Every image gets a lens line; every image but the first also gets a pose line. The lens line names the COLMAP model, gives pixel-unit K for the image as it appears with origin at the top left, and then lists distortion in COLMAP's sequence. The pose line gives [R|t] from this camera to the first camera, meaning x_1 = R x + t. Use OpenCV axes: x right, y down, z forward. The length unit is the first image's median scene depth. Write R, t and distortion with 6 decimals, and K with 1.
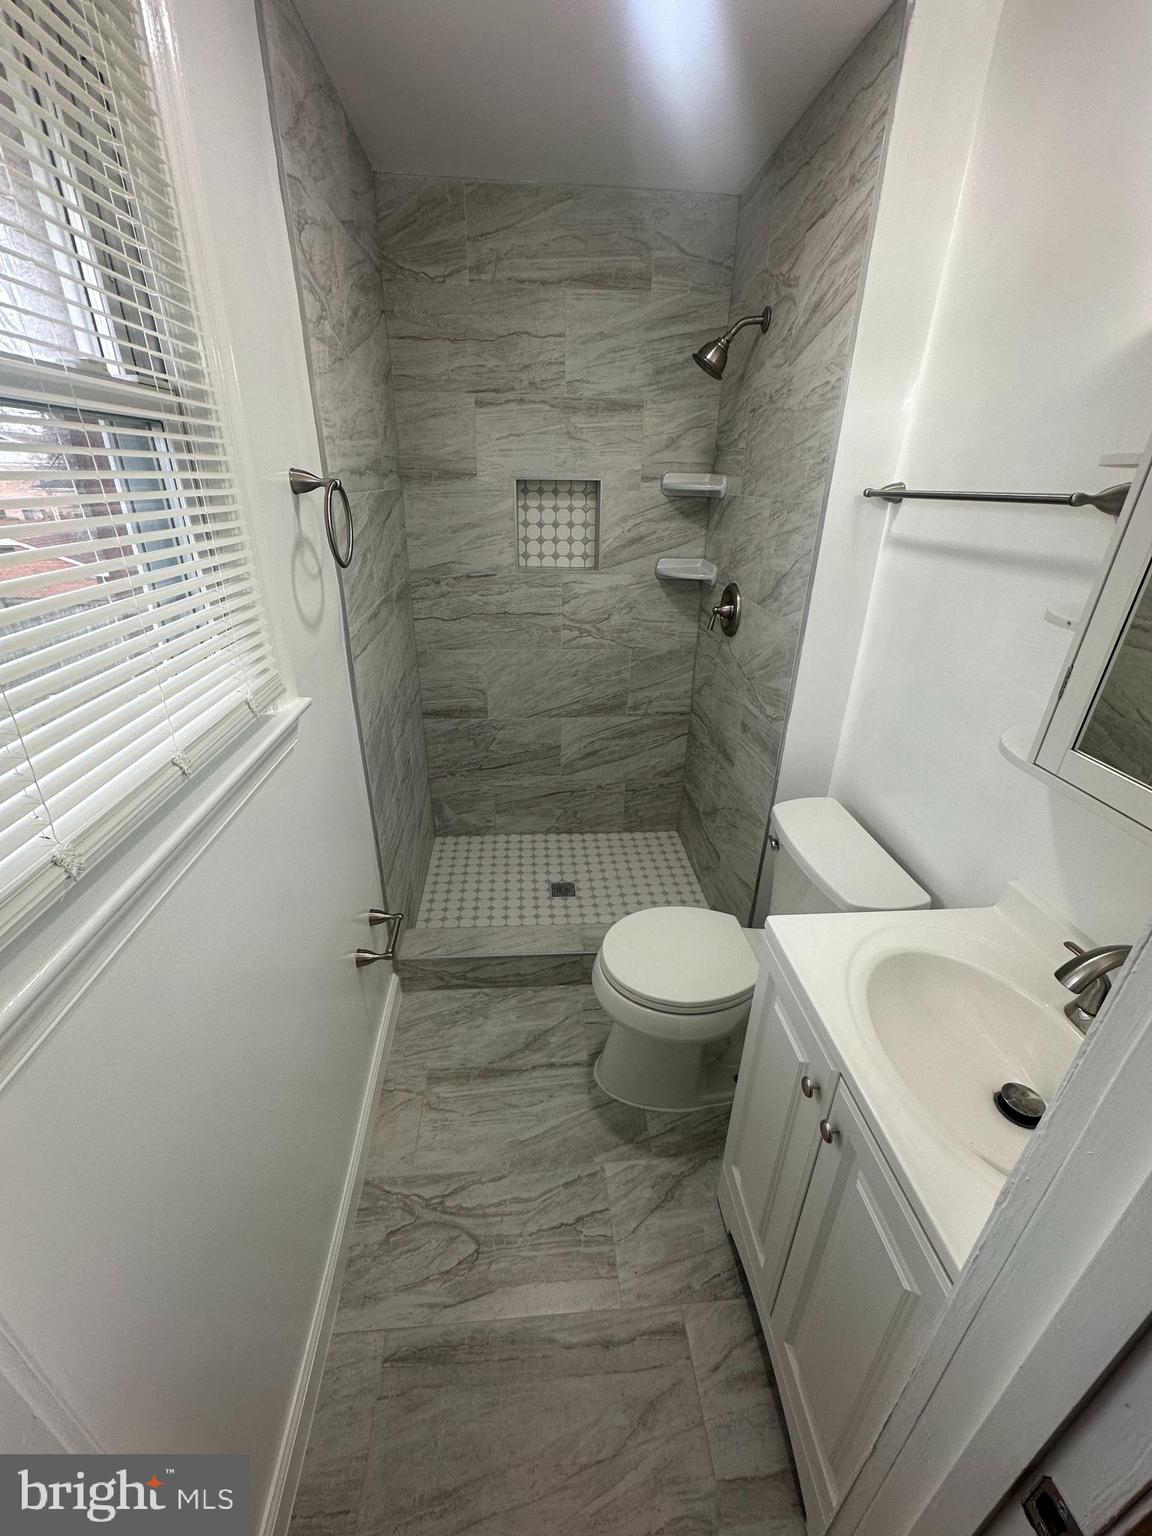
lens RADIAL K [[613.4, 0, 574.7], [0, 613.4, 767.9], [0, 0, 1]] dist [-0.000474, 0.000162]
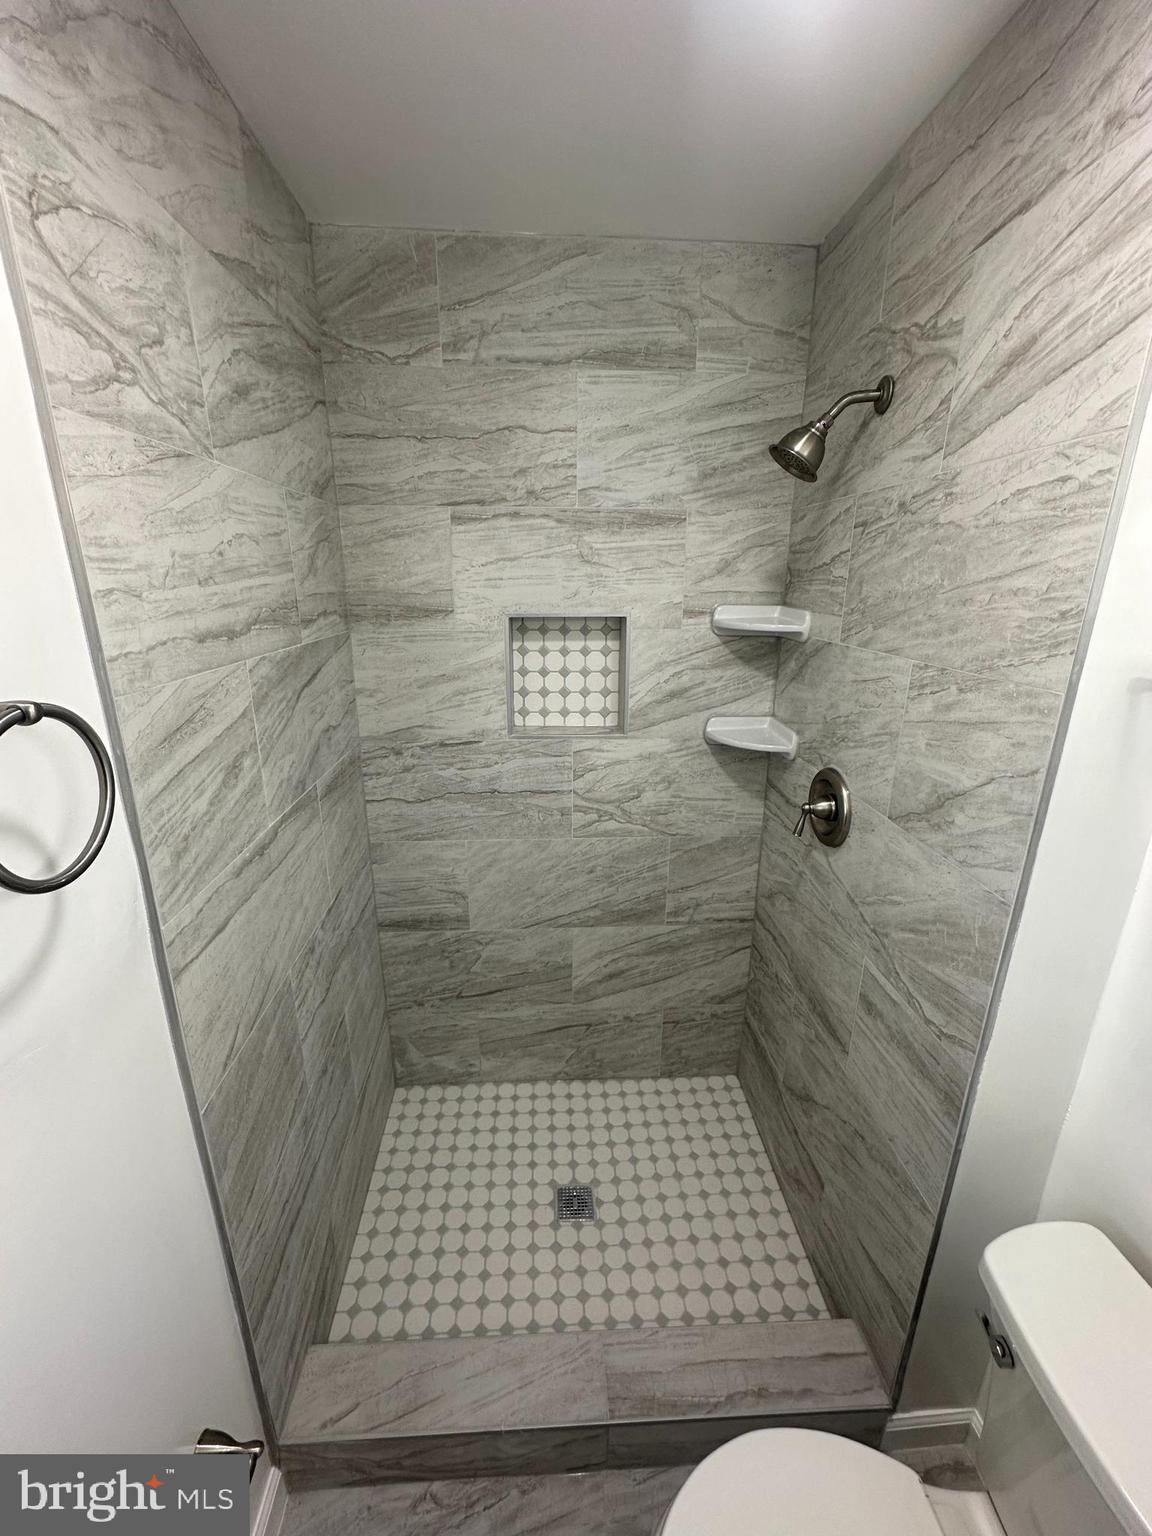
lens RADIAL K [[613.4, 0, 573.9], [0, 613.4, 766.4], [0, 0, 1]] dist [-0.000474, 0.000162]
pose [[0.999648, -0.004059, -0.026232, -0.001082], [0.000245, 0.989613, -0.143760, -0.199168], [0.026543, 0.143703, 0.989265, 0.325554]]
